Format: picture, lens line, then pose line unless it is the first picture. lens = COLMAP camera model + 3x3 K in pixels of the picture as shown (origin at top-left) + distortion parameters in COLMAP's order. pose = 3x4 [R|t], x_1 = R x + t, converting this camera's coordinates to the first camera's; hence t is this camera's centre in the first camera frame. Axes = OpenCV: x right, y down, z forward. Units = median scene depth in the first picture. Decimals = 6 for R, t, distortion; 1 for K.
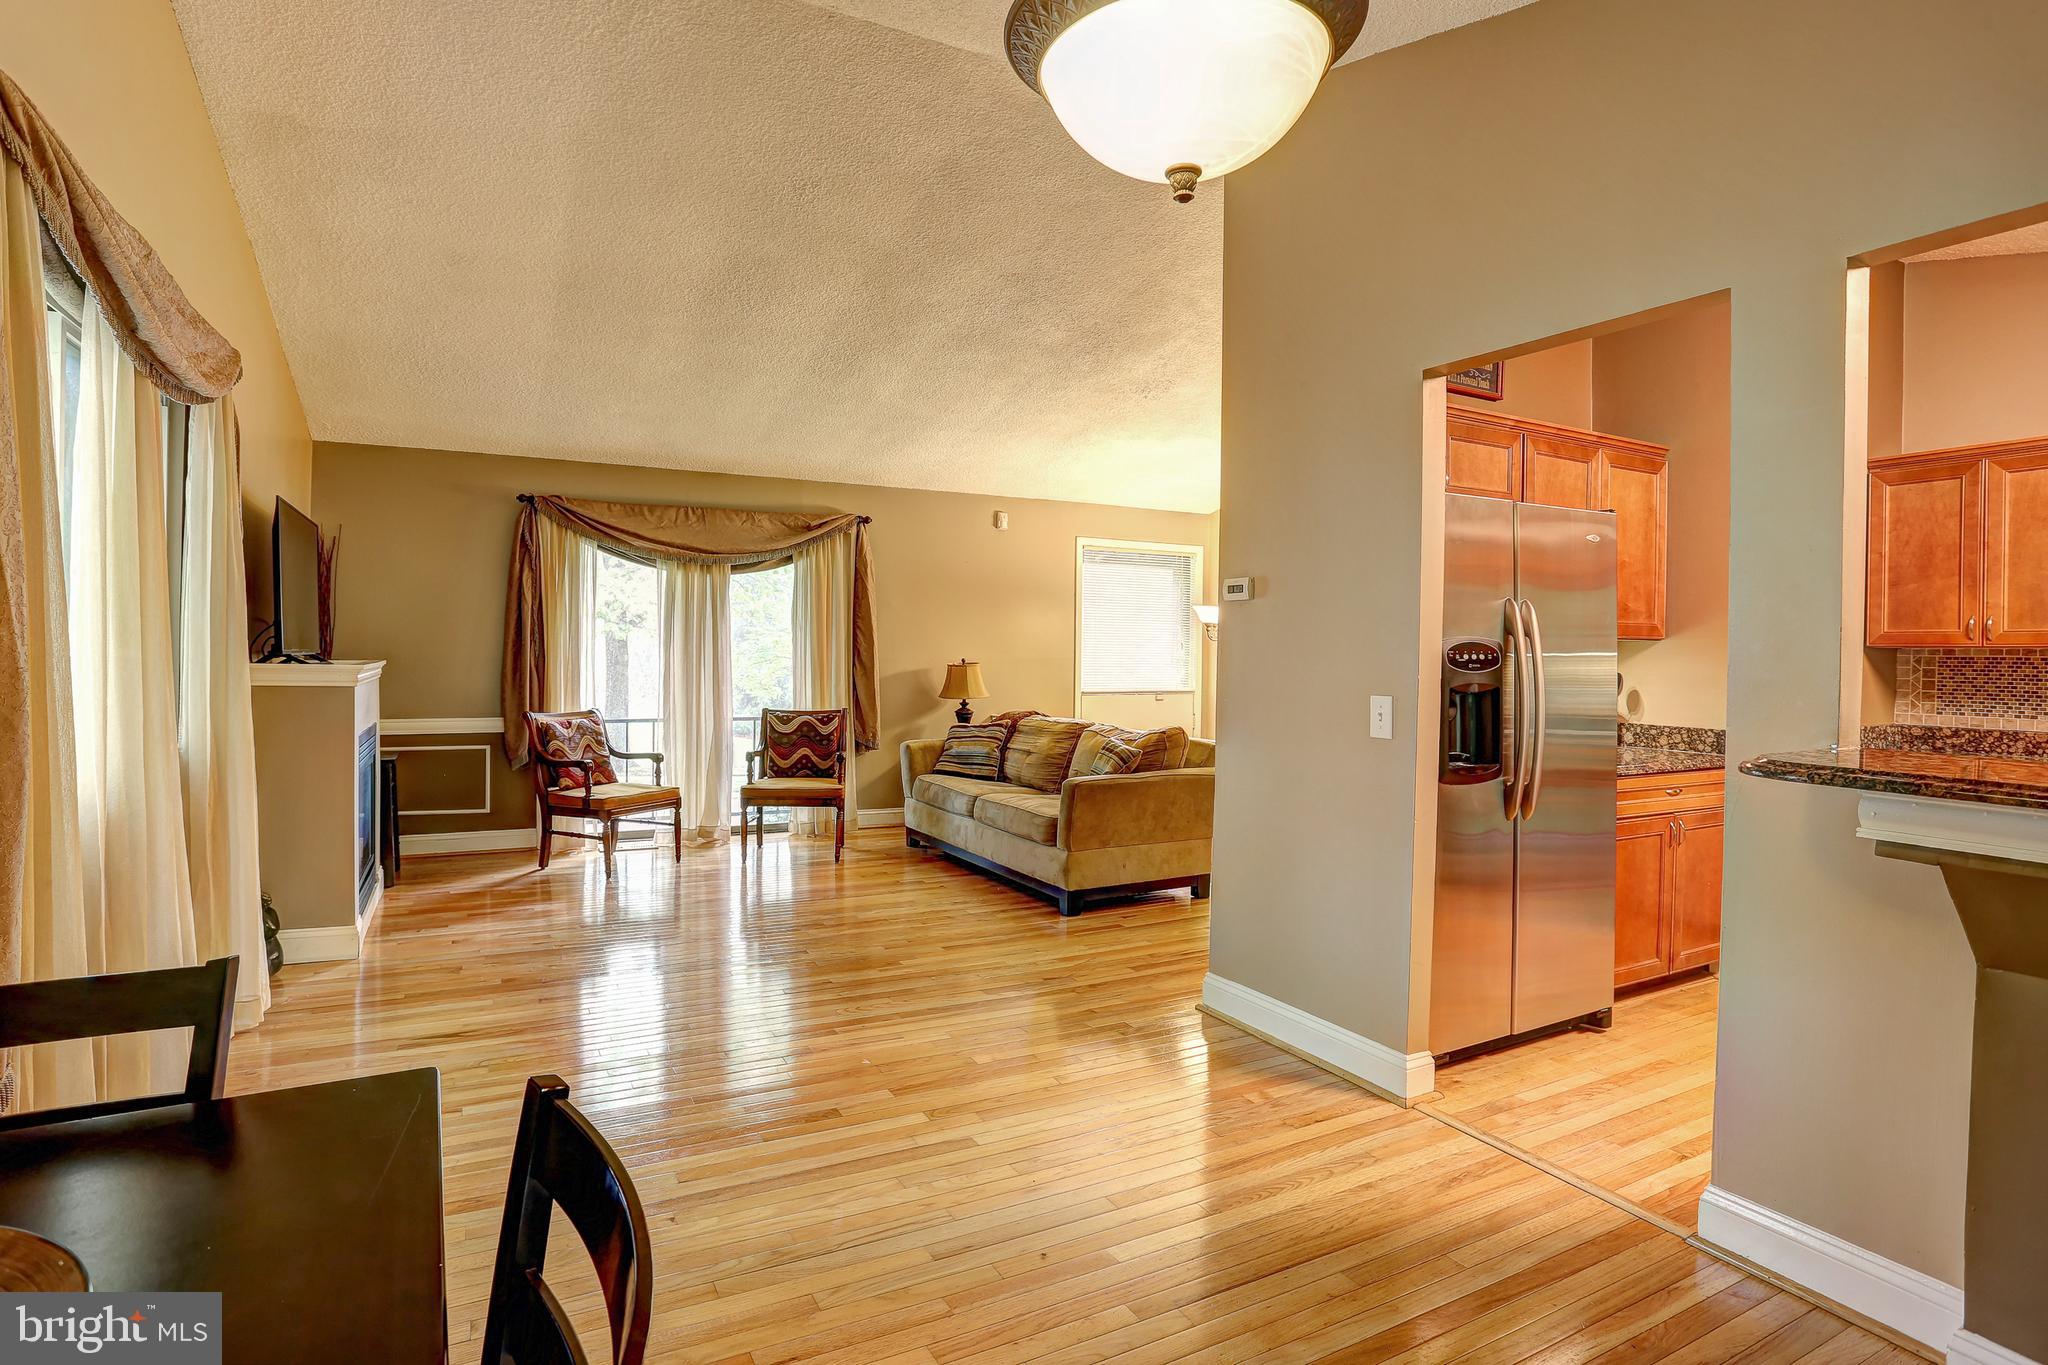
lens RADIAL K [[1021.7, 0, 1001.1], [0, 1021.7, 670.7], [0, 0, 1]] dist [-0.039714, 0.015004]
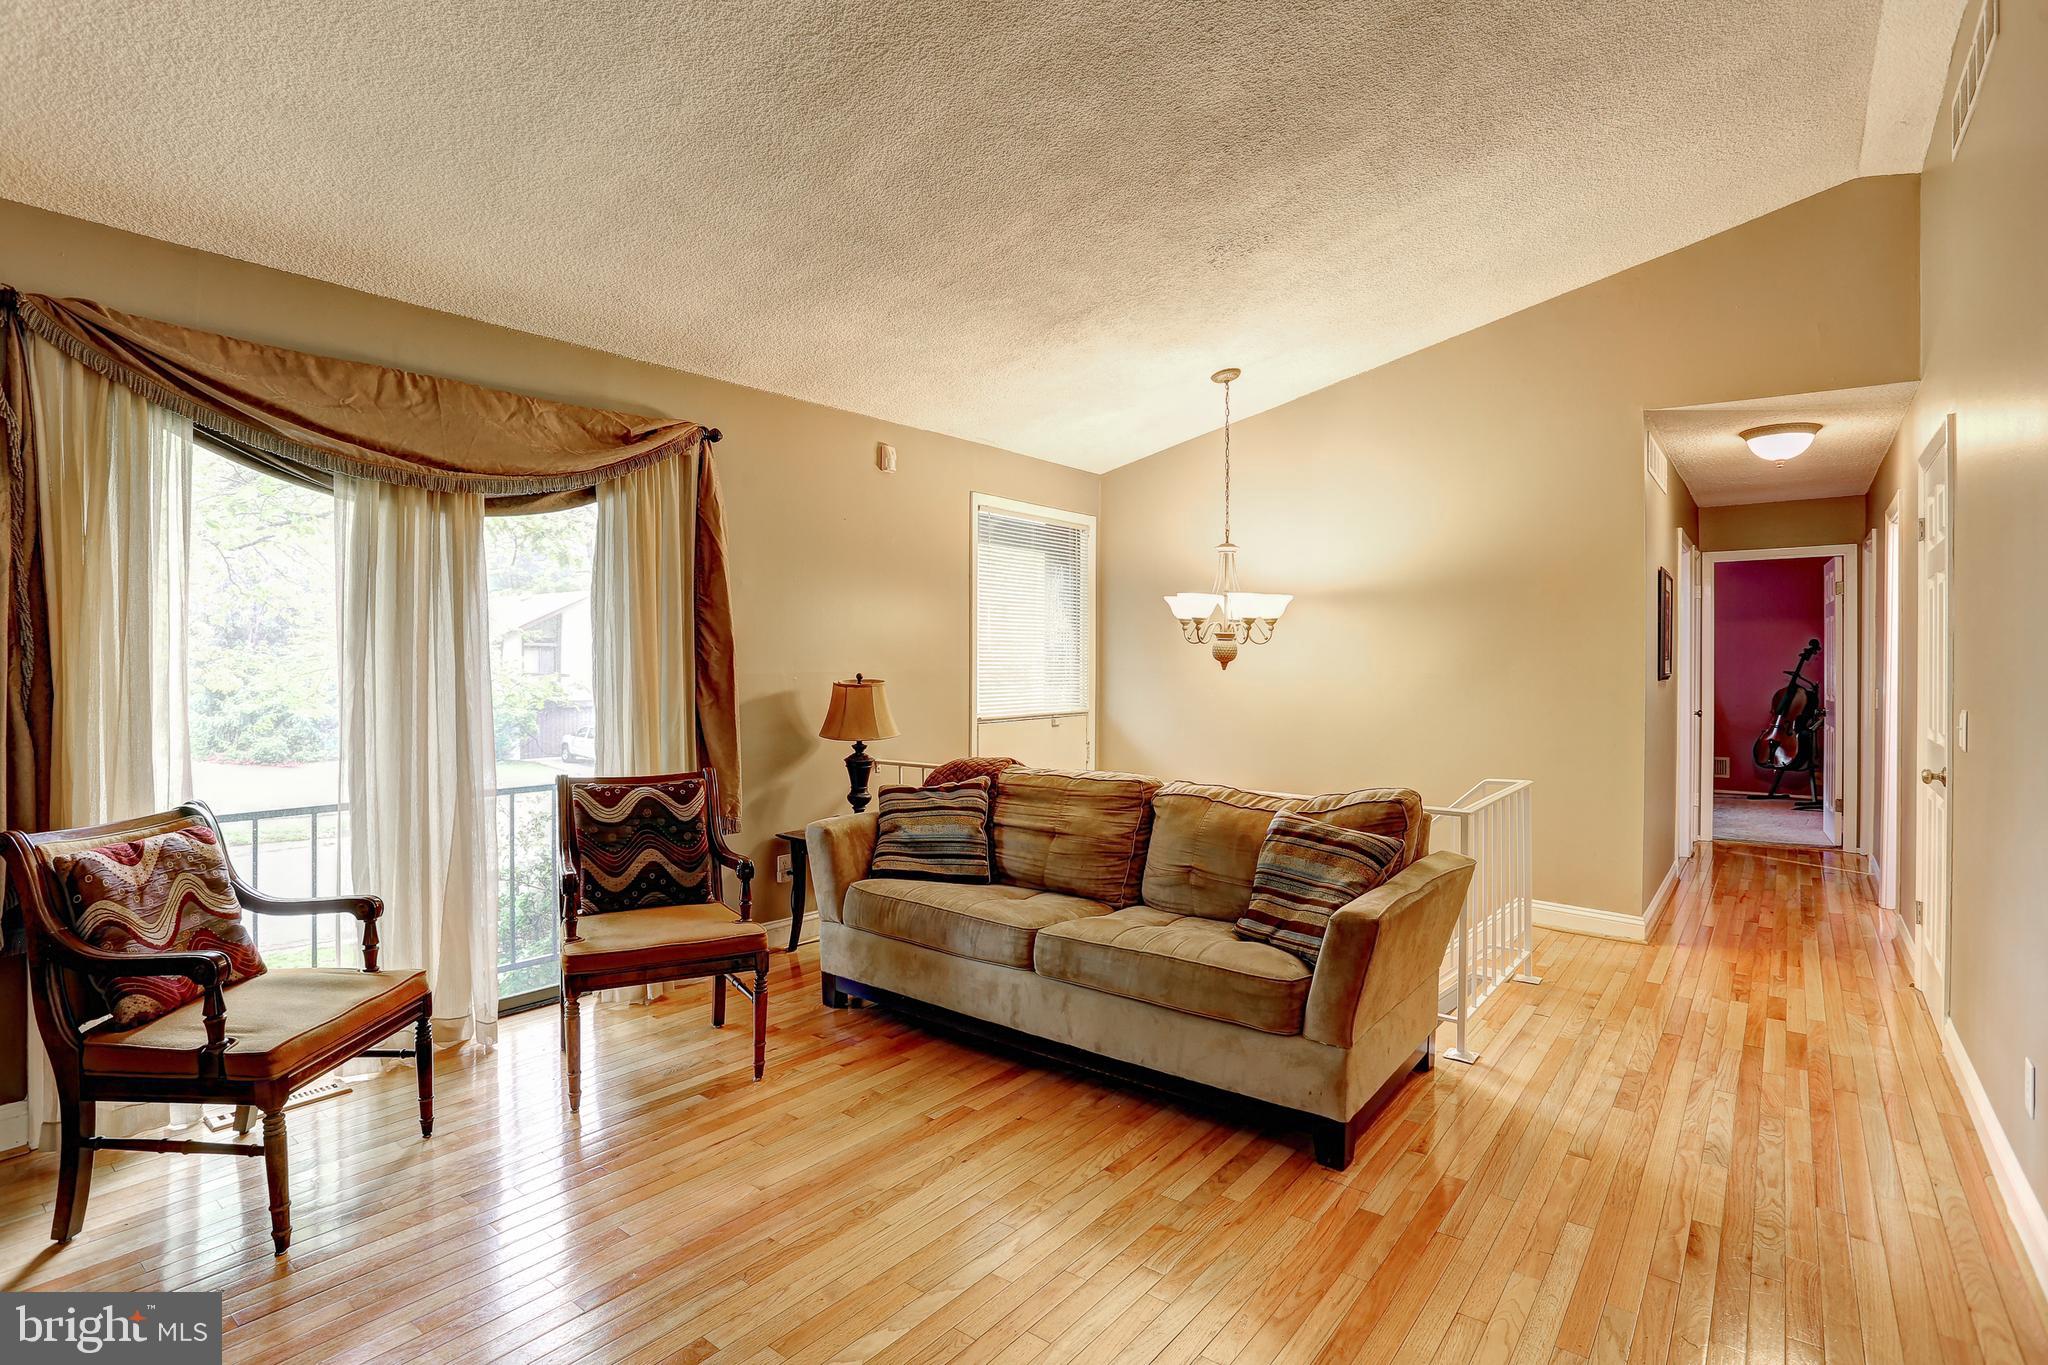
lens RADIAL K [[1021.7, 0, 920.3], [0, 1021.7, 659.2], [0, 0, 1]] dist [-0.039714, 0.015004]
pose [[0.935107, -0.008459, 0.354265, -0.262979], [0.014436, 0.999795, -0.014231, -0.013723], [-0.354072, 0.018422, 0.935037, 0.490434]]
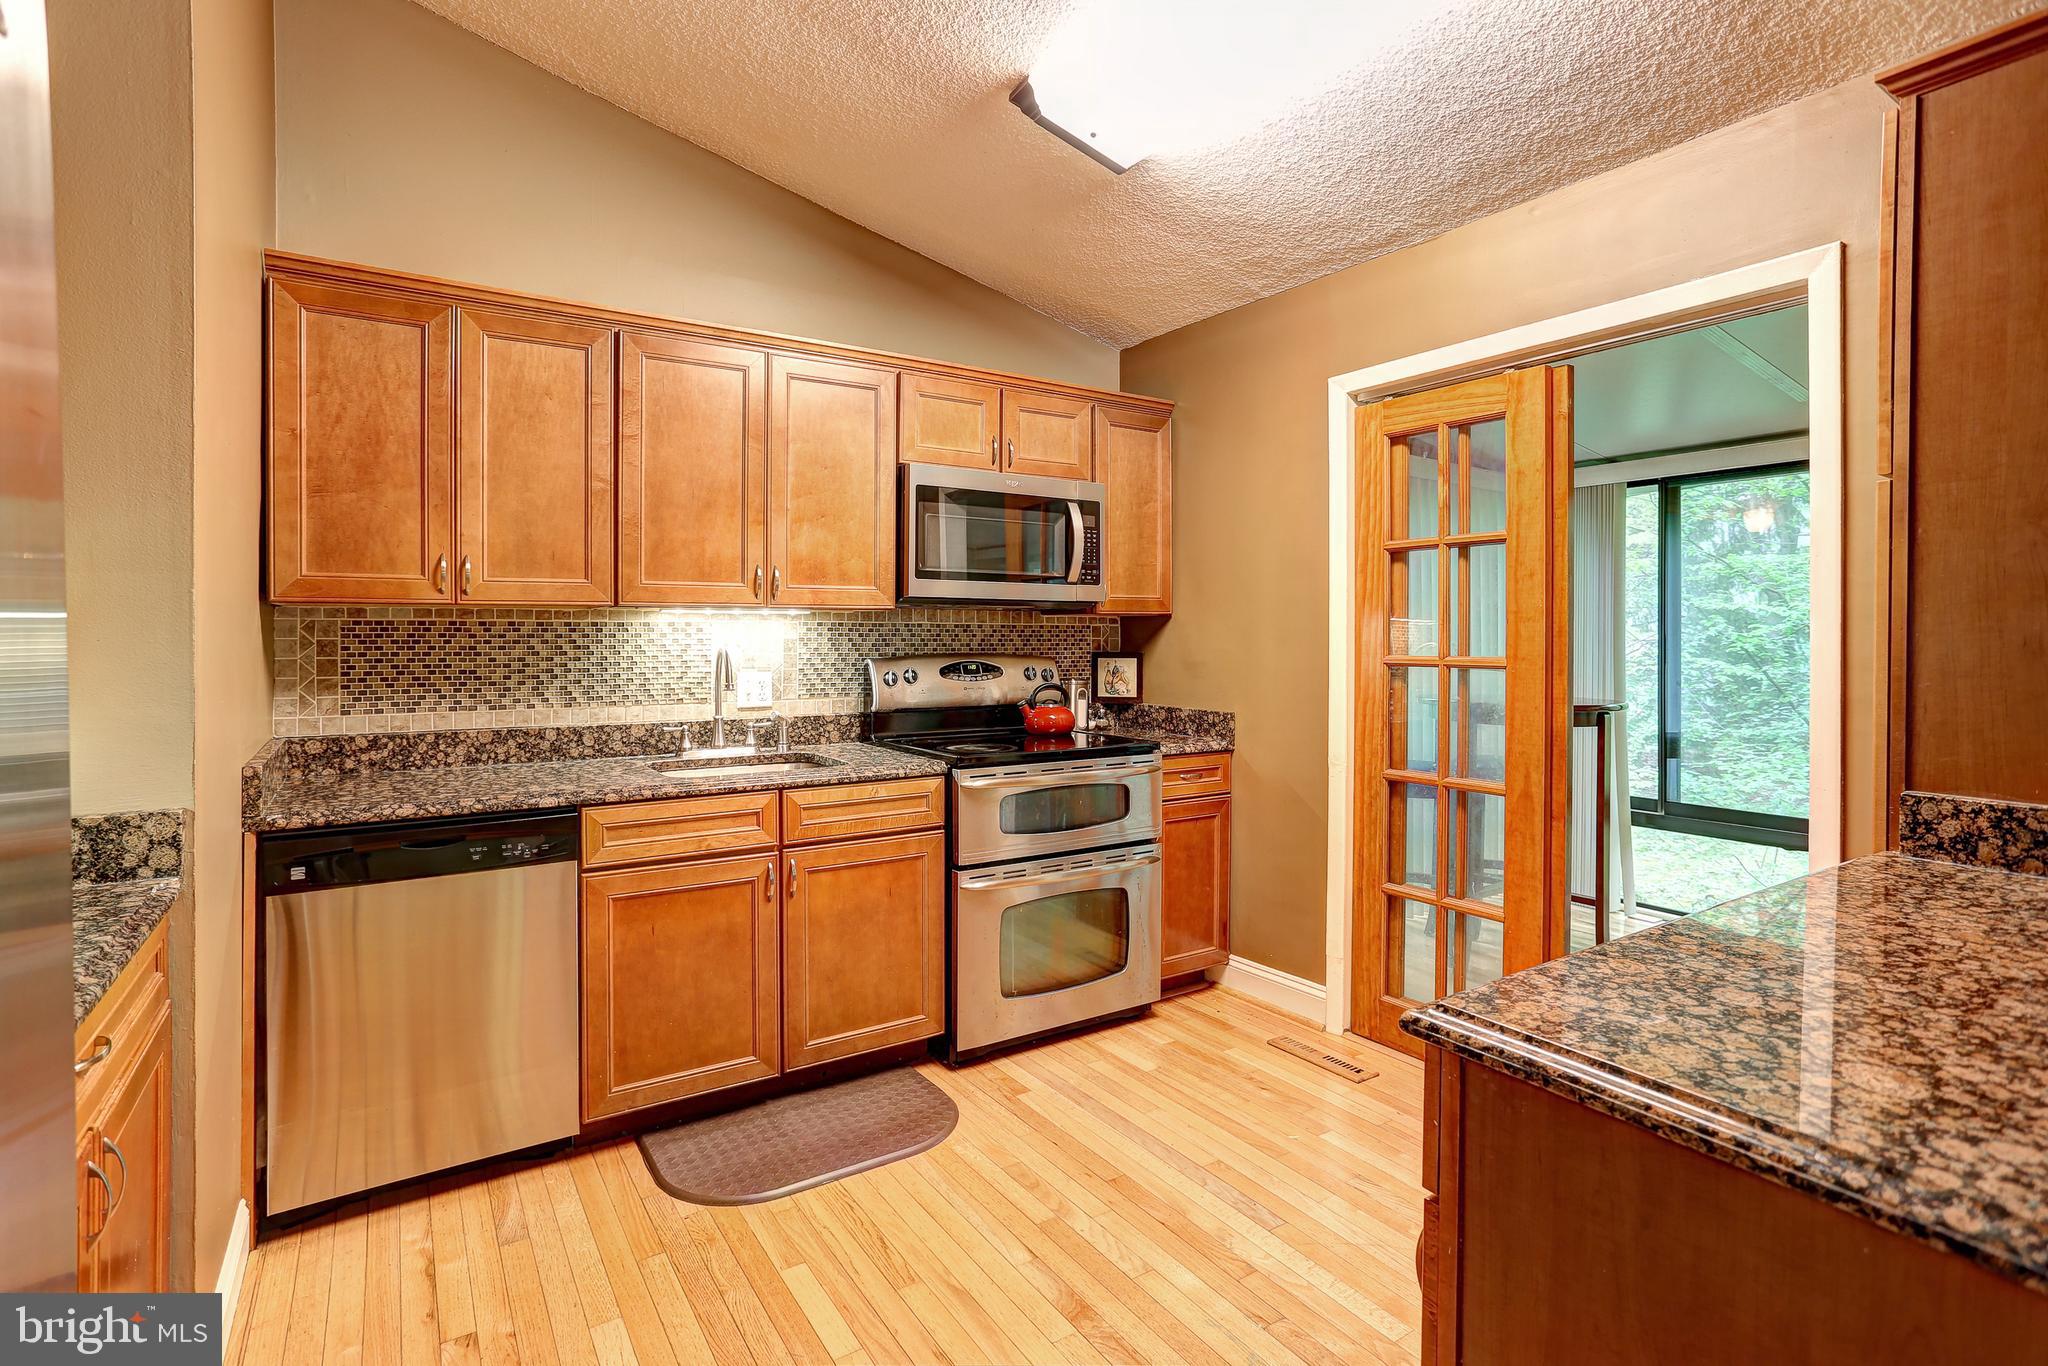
lens RADIAL K [[1021.7, 0, 1021.3], [0, 1021.7, 625.7], [0, 0, 1]] dist [-0.039714, 0.015004]
pose [[-0.094999, -0.005615, 0.995462, 0.197847], [0.016758, 0.999833, 0.007239, -0.005602], [-0.995336, 0.017370, -0.094889, 0.440309]]
